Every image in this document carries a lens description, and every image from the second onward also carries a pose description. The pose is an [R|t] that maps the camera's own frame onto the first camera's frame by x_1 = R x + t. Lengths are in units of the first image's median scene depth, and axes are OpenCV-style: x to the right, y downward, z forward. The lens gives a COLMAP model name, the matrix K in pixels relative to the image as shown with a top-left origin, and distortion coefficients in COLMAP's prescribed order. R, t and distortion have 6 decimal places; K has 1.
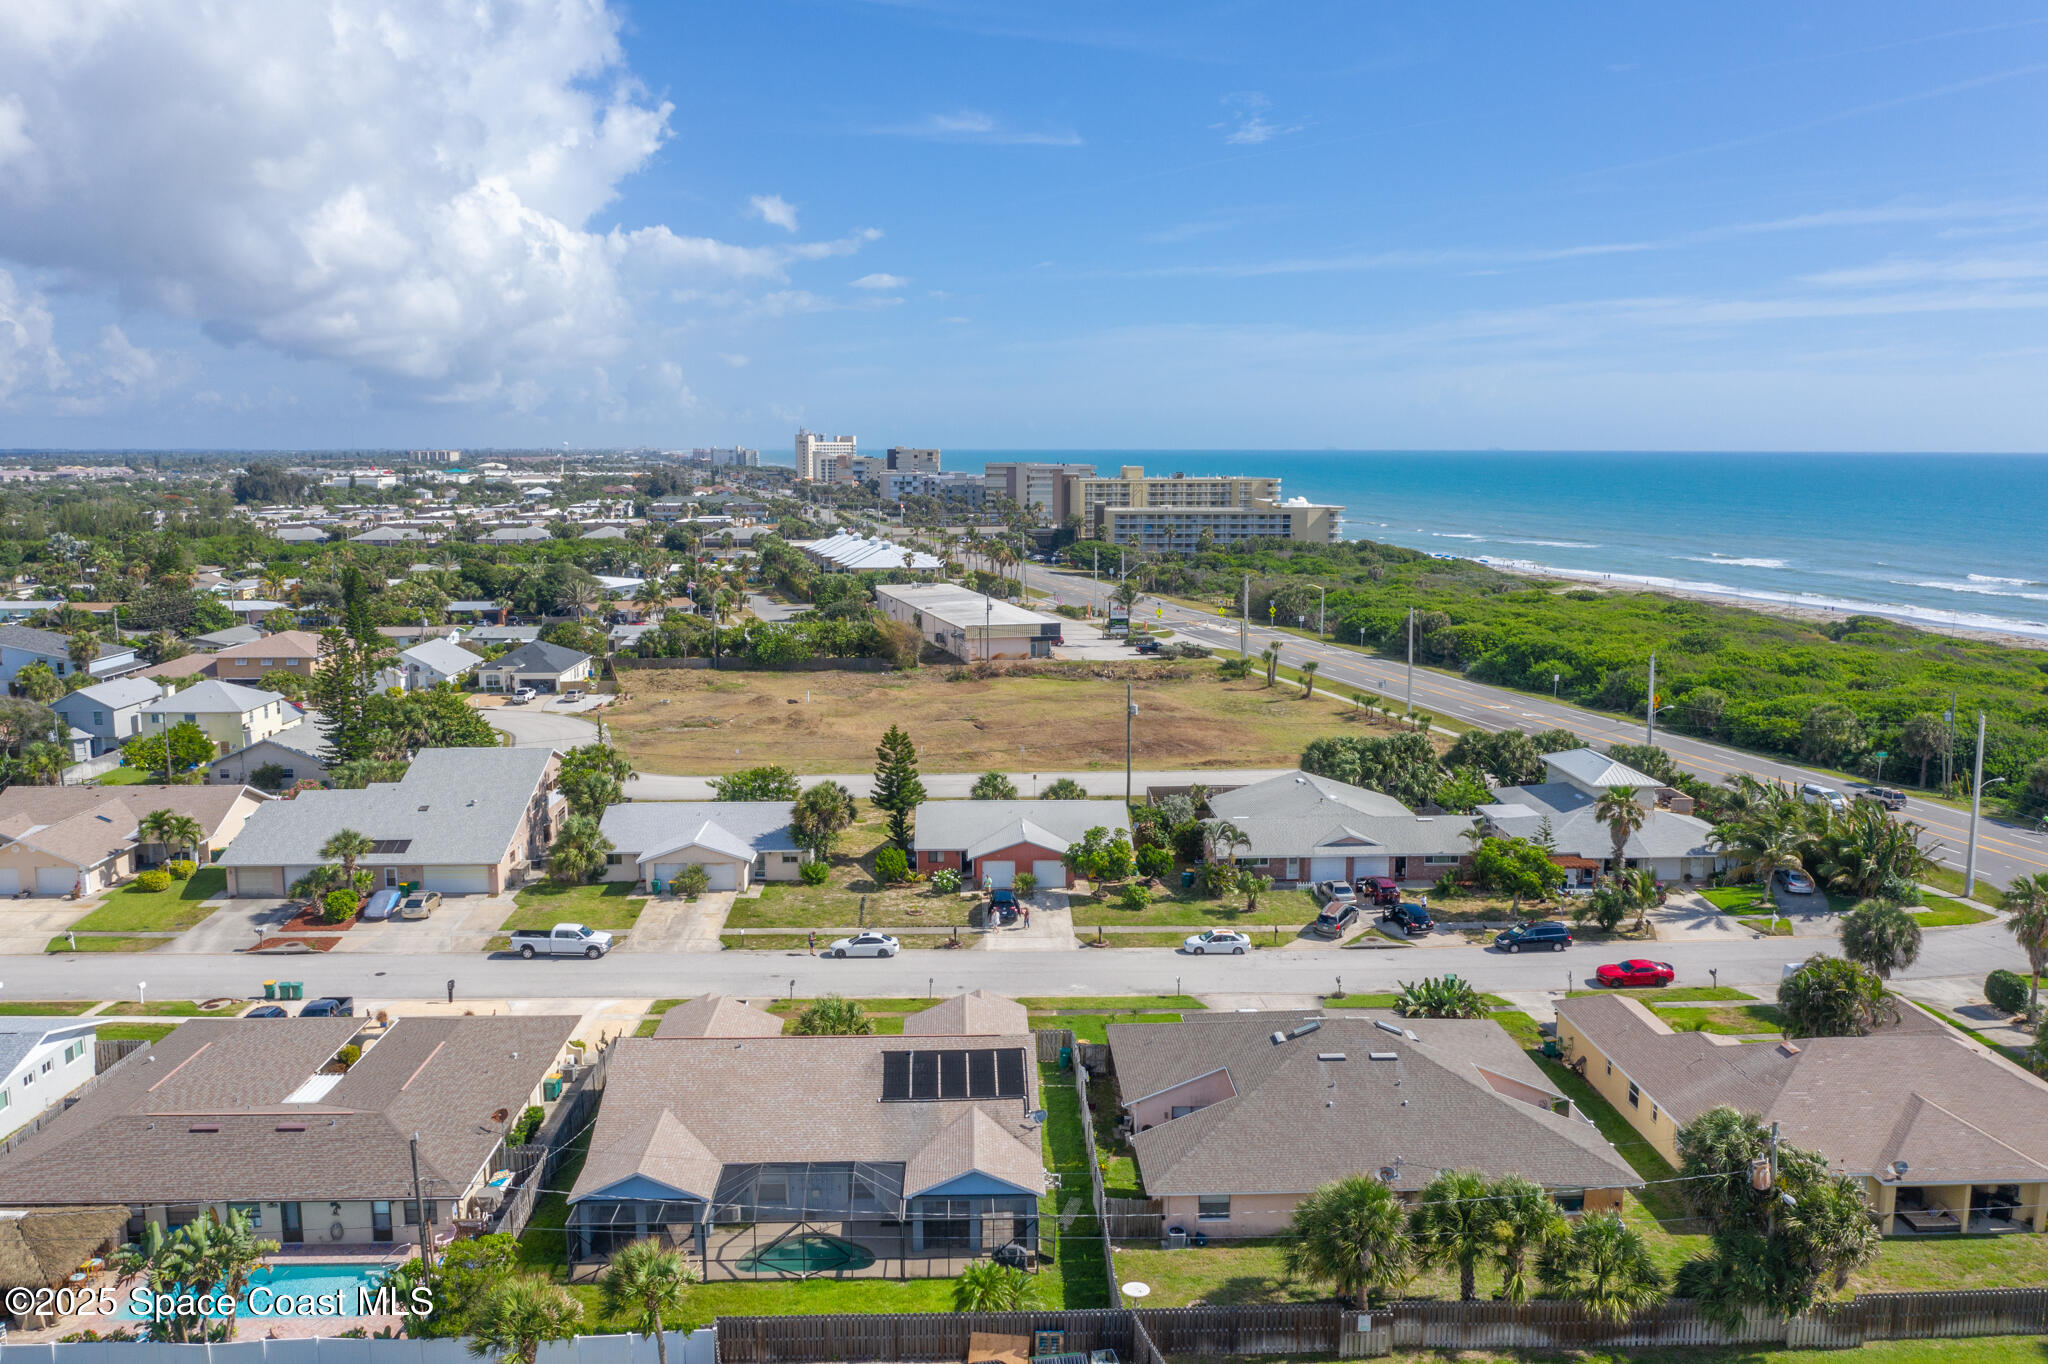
lens RADIAL K [[1623.8, 0, 1016.4], [0, 1623.8, 683.3], [0, 0, 1]] dist [-0.019848, 0.005556]
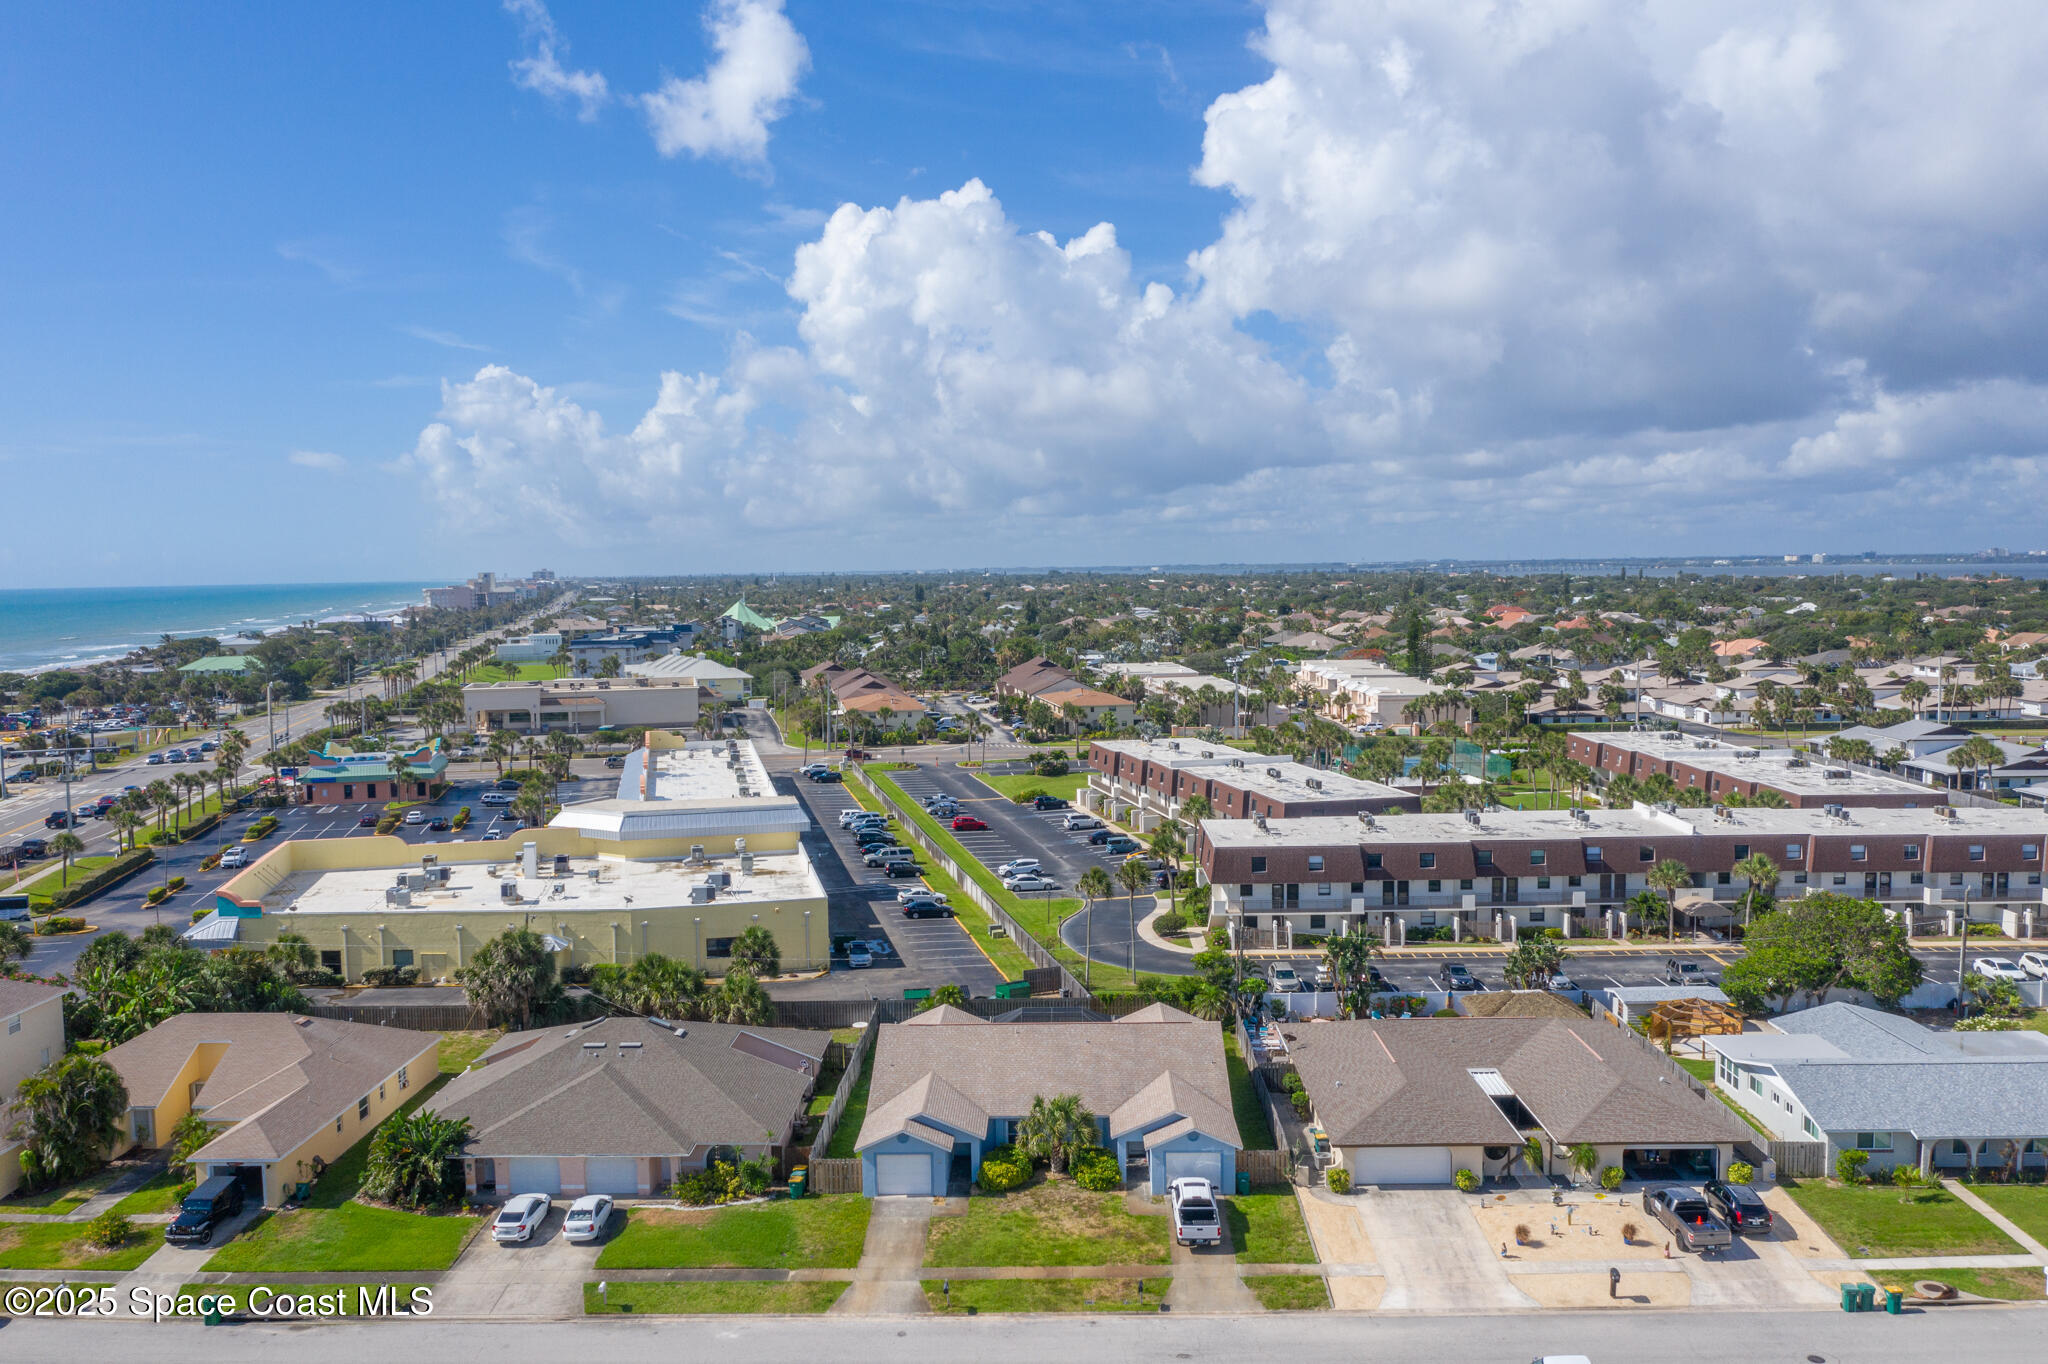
lens RADIAL K [[1623.8, 0, 1016.4], [0, 1623.8, 683.3], [0, 0, 1]] dist [-0.019848, 0.005556]
pose [[-0.997668, 0.010558, 0.067433, -0.110187], [0.025266, 0.974909, 0.221166, -0.189793], [-0.063406, 0.222354, -0.972902, 1.338257]]
